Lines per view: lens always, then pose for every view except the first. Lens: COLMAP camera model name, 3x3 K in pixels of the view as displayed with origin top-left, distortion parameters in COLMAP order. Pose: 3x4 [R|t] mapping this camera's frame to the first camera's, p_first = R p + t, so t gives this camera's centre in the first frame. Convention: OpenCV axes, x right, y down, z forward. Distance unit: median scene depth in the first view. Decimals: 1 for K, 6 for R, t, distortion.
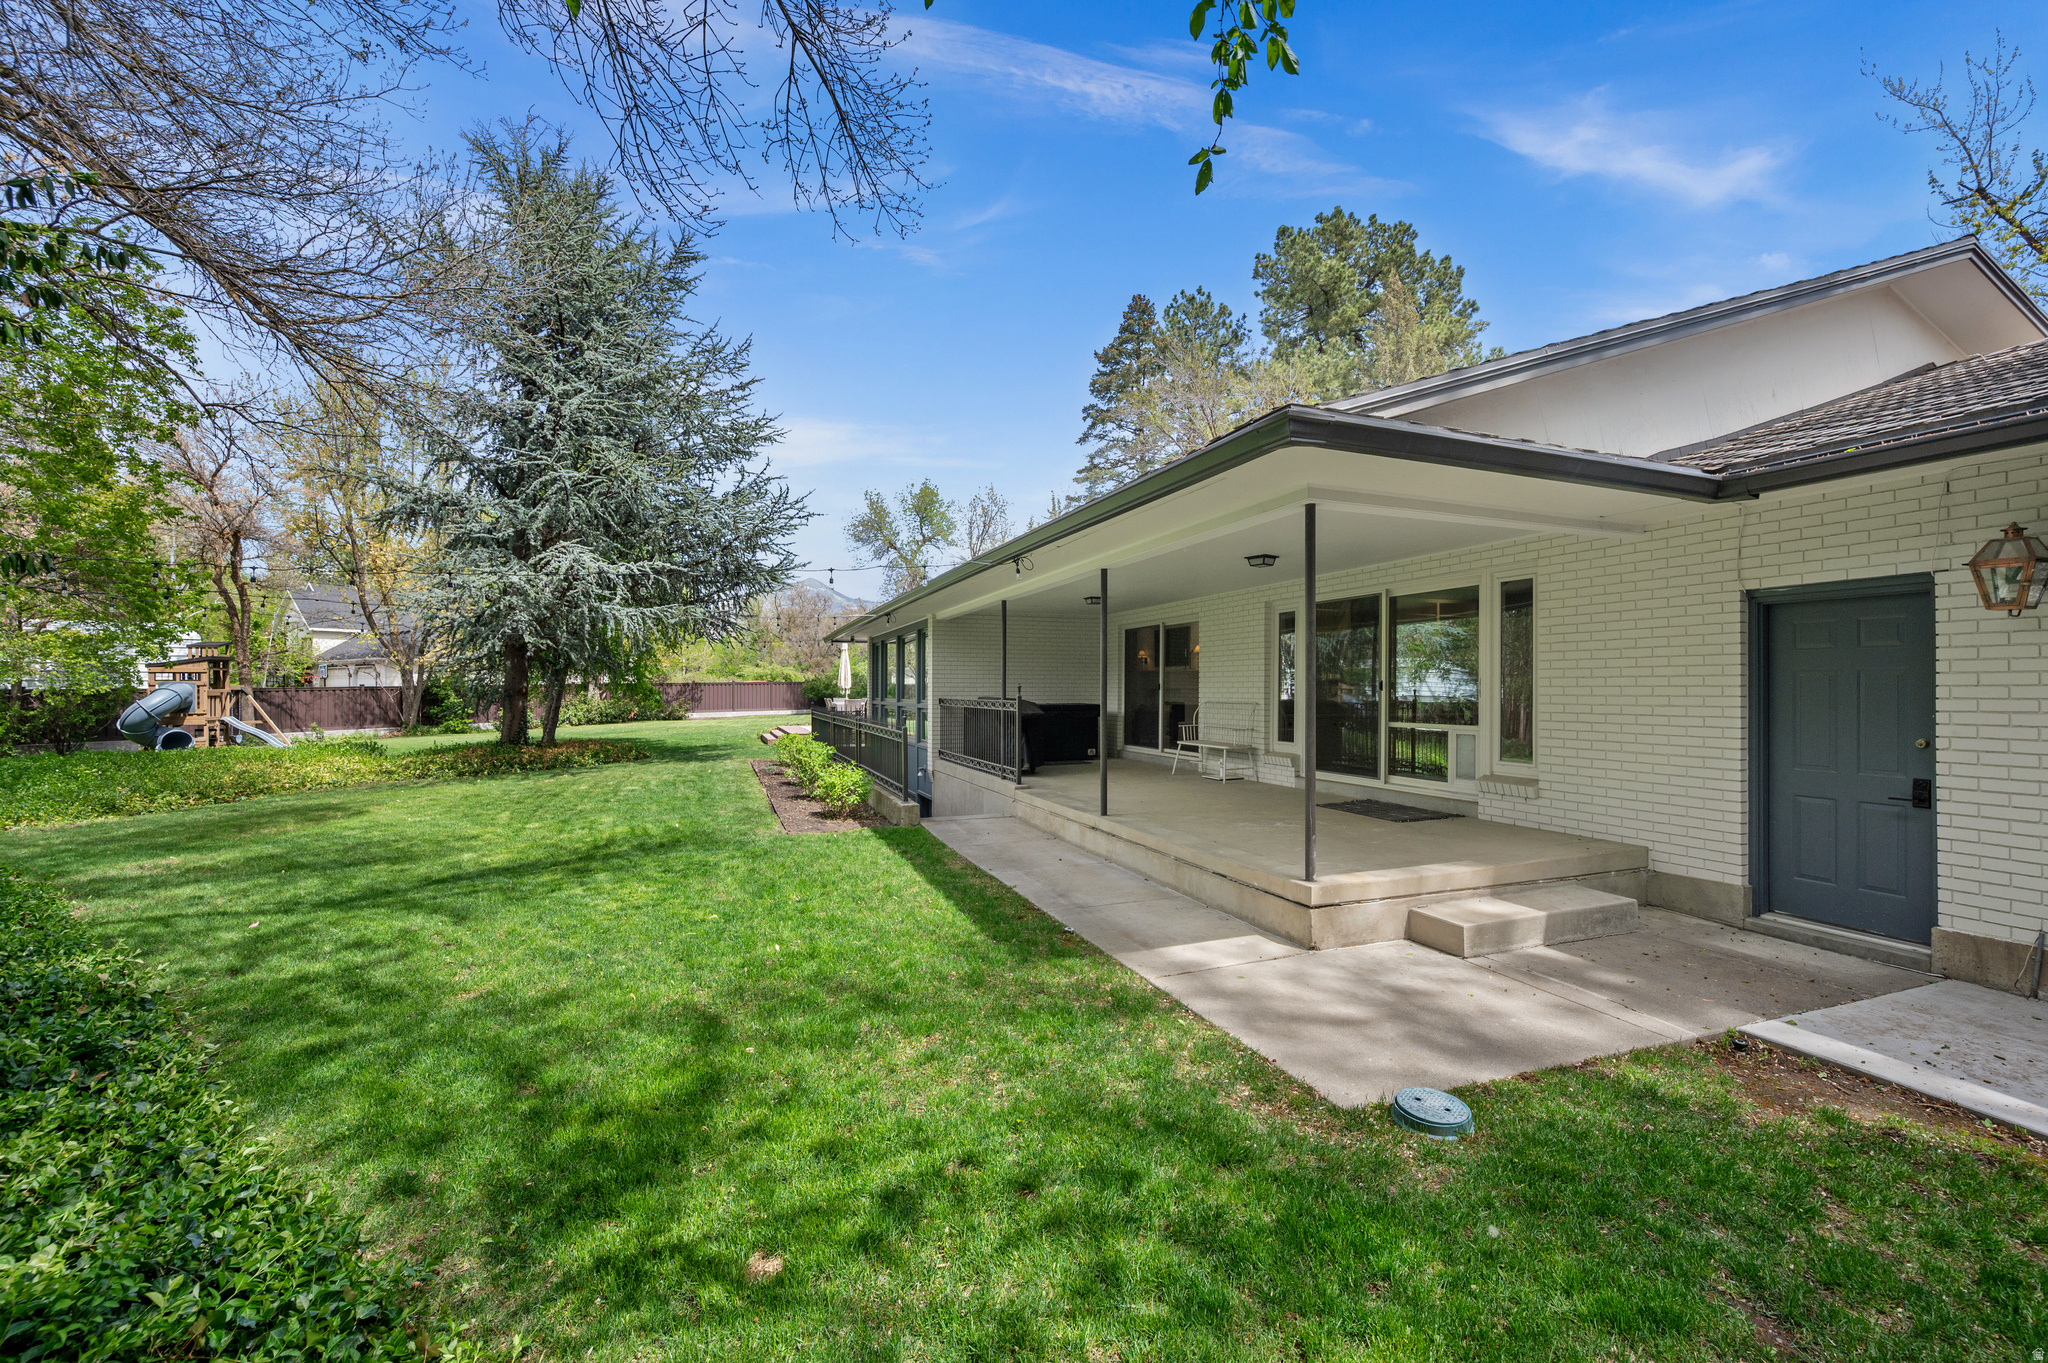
lens RADIAL K [[826.5, 0, 1013.0], [0, 826.5, 695.6], [0, 0, 1]] dist [0.002189, 0.000007]
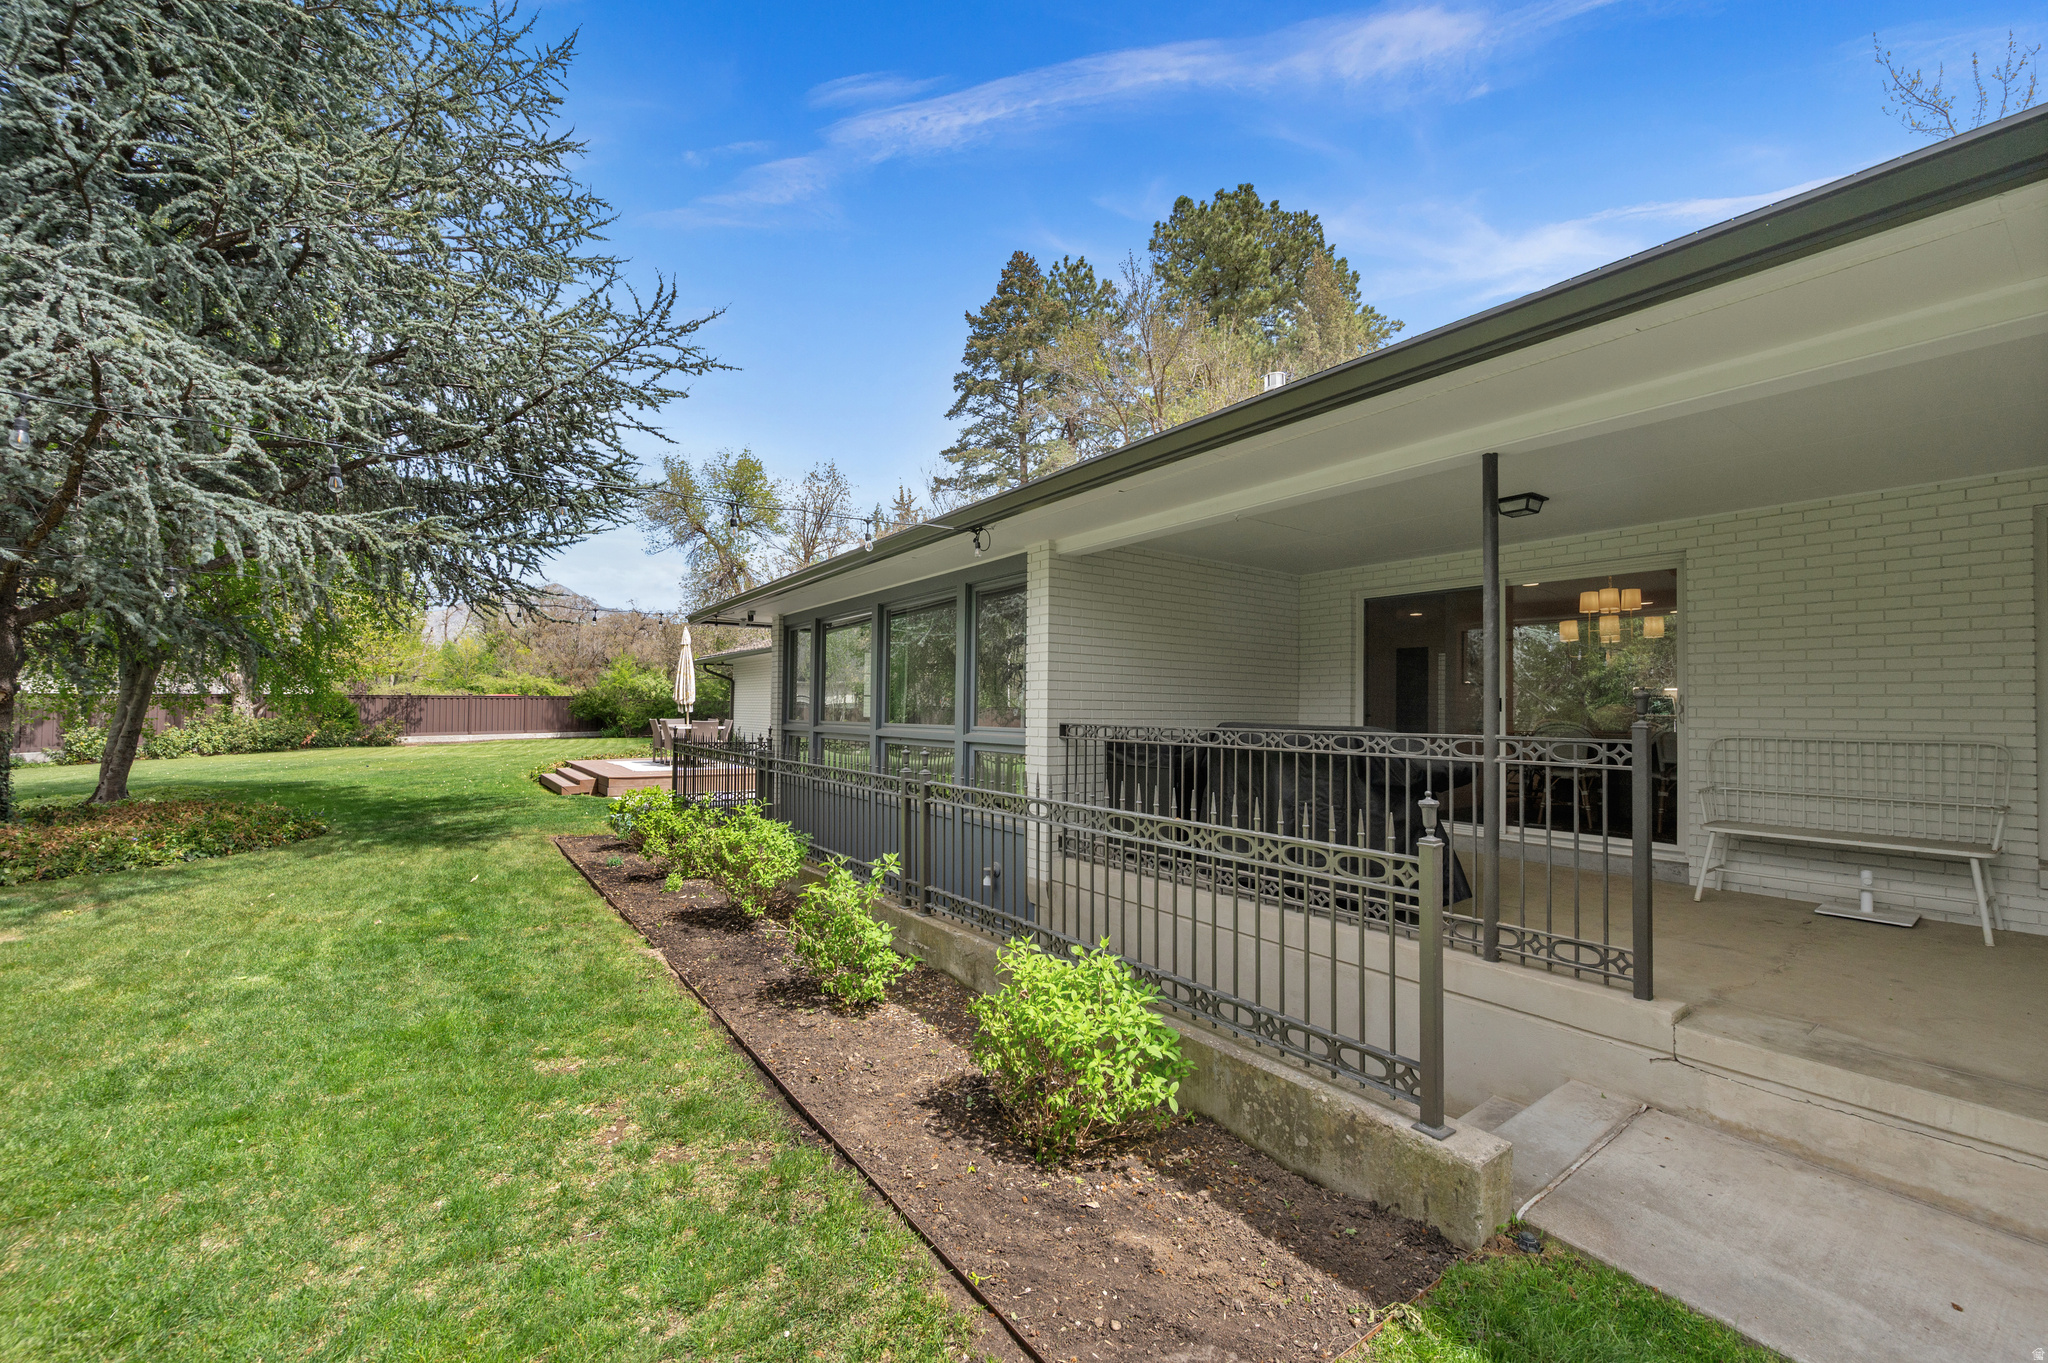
lens RADIAL K [[826.5, 0, 1013.0], [0, 826.5, 695.6], [0, 0, 1]] dist [0.002189, 0.000007]
pose [[0.964450, 0.013586, 0.263917, -0.076112], [-0.007067, 0.999646, -0.025634, -0.000211], [-0.264171, 0.022858, 0.964205, 0.179117]]
